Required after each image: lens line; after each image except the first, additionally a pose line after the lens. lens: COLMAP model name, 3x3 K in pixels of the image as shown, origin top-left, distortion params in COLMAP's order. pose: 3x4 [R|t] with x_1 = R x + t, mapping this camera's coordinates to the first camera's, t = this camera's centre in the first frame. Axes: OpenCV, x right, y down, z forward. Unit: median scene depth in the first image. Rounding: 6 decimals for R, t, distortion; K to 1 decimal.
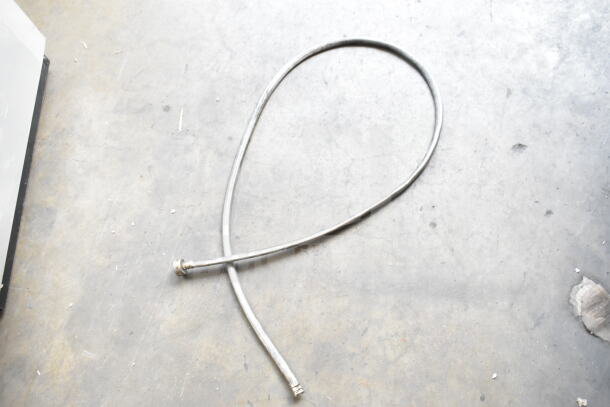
lens RADIAL K [[580.0, 0, 305.0], [0, 580.0, 203.5], [0, 0, 1]] dist [-0.012416, -0.006183]
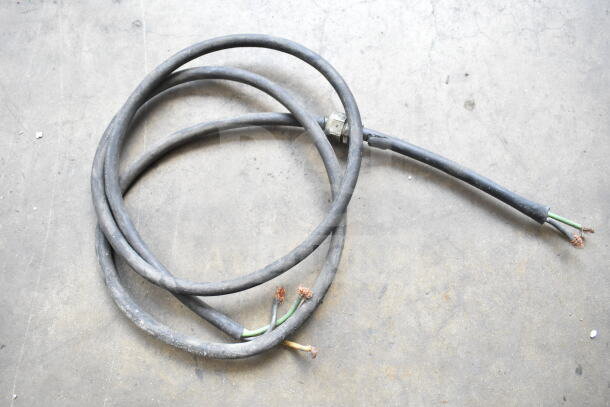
lens RADIAL K [[475.6, 0, 305.0], [0, 475.6, 203.5], [0, 0, 1]] dist [-0.020537, -0.001207]
pose [[0.987513, -0.136491, 0.078667, -0.005927], [0.117078, 0.969959, 0.213244, 0.011232], [-0.105409, -0.201371, 0.973827, 0.528707]]
